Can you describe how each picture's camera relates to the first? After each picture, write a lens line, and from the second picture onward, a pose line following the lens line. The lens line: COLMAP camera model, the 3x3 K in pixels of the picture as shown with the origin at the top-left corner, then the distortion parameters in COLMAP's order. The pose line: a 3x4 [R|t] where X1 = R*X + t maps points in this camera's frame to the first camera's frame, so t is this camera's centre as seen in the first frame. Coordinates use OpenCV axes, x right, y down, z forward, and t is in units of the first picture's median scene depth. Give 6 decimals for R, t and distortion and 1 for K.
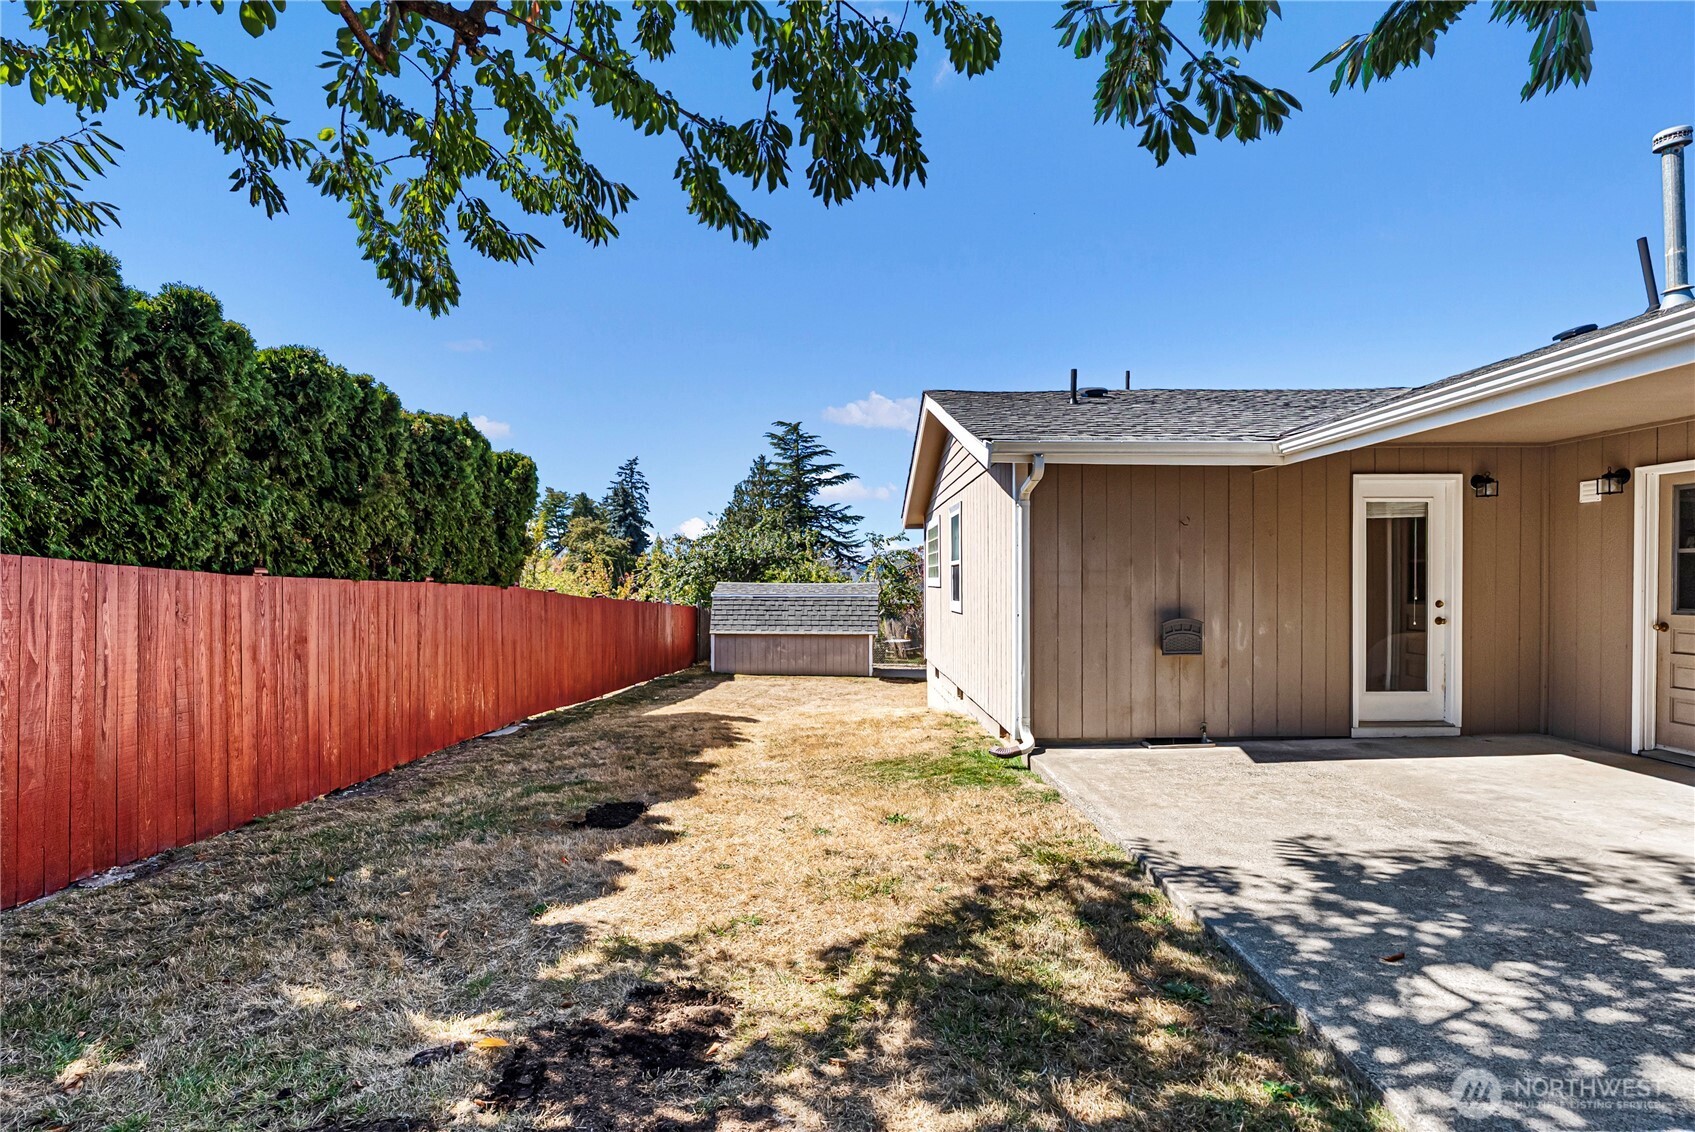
lens RADIAL K [[786.0, 0, 845.0], [0, 786.0, 595.2], [0, 0, 1]] dist [-0.004963, 0.000050]
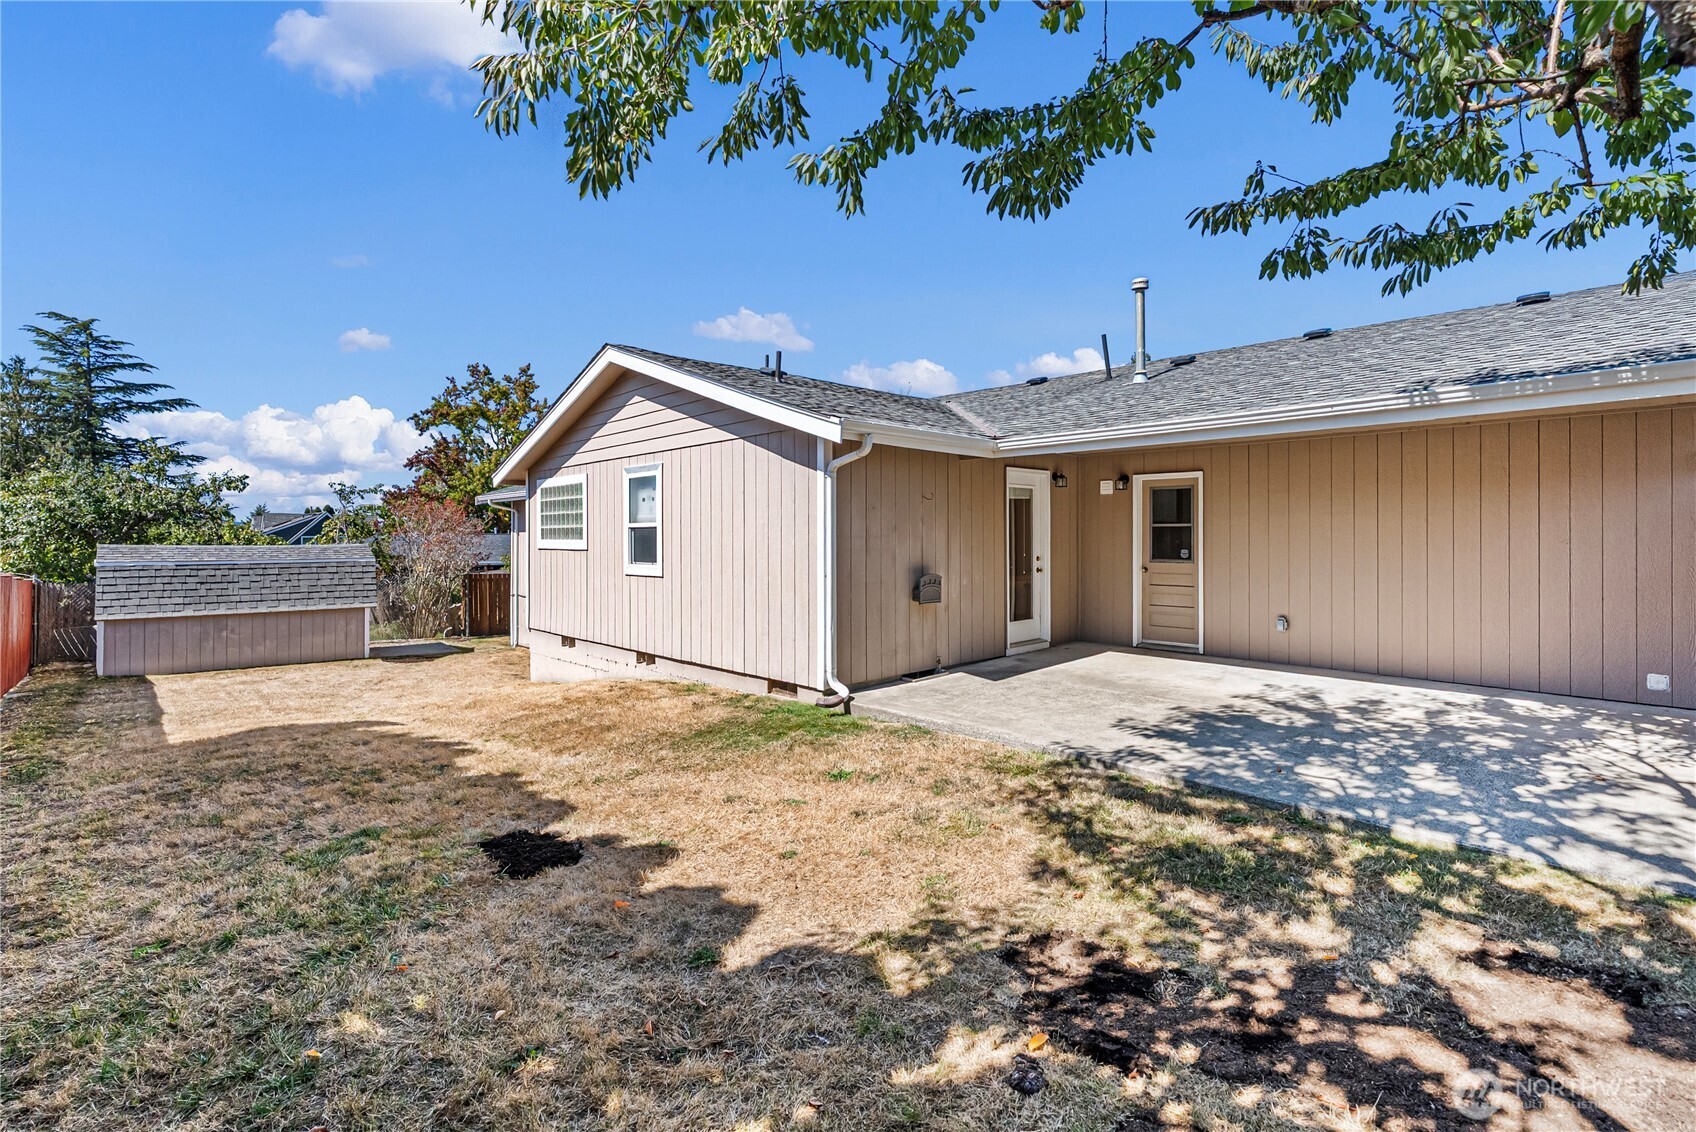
lens RADIAL K [[781.8, 0, 850.8], [0, 781.8, 548.1], [0, 0, 1]] dist [-0.010810, 0.001288]
pose [[0.724108, -0.009031, 0.689627, -0.608972], [0.013974, 0.999901, -0.001579, -0.013773], [-0.689545, 0.010780, 0.724163, 0.225996]]
